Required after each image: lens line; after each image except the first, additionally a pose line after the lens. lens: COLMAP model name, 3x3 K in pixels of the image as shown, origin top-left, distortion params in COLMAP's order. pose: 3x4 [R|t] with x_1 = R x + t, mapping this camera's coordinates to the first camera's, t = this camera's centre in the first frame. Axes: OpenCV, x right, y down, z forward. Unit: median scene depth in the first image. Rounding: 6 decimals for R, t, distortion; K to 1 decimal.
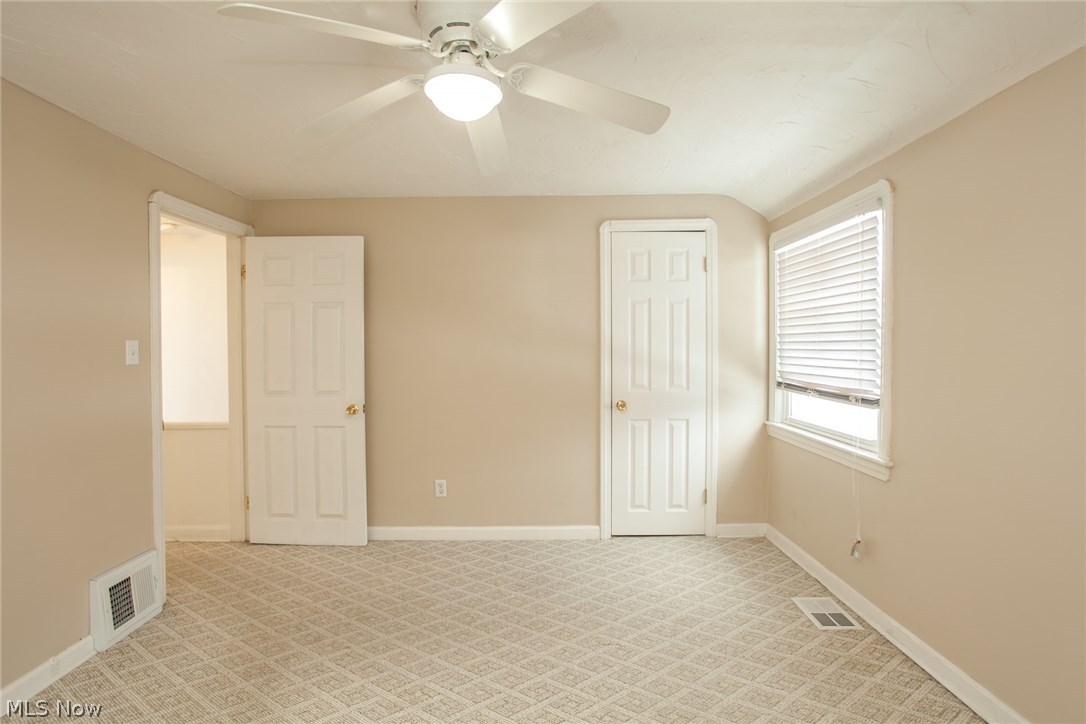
lens RADIAL K [[525.4, 0, 542.4], [0, 525.4, 361.6], [0, 0, 1]] dist [-0.050197, 0.027921]
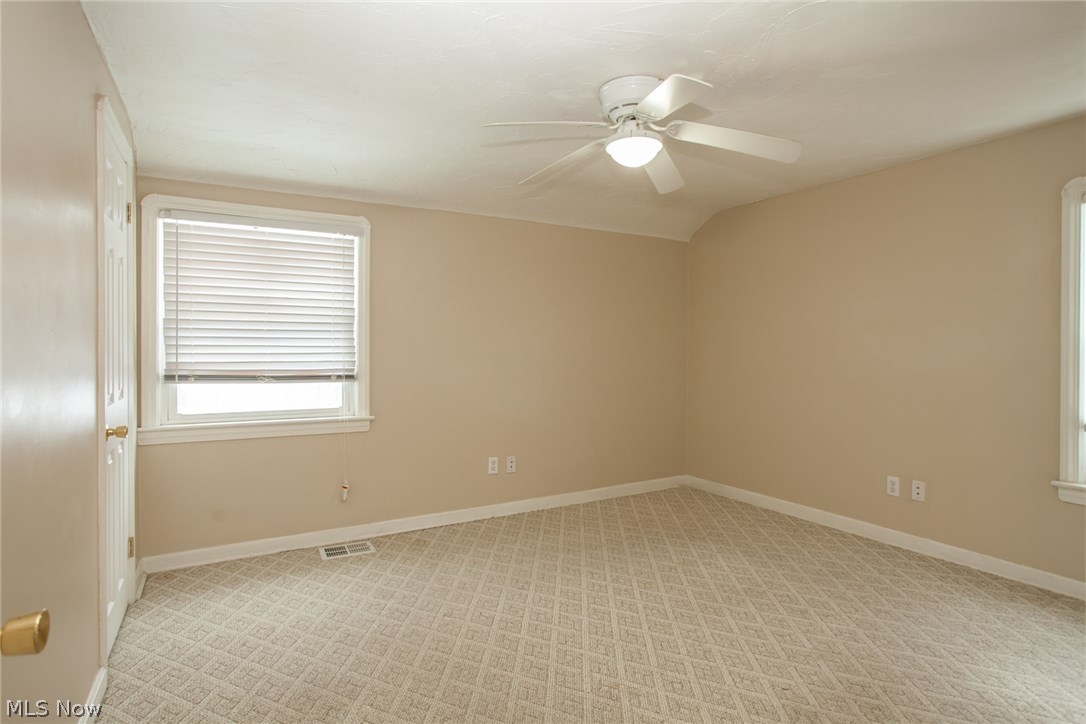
lens RADIAL K [[572.1, 0, 542.3], [0, 572.1, 353.6], [0, 0, 1]] dist [0.002994, 0.000177]
pose [[-0.514155, -0.010732, 0.857630, -0.914967], [0.015377, 0.999646, 0.021728, -0.007855], [-0.857559, 0.024359, -0.513808, 1.368492]]
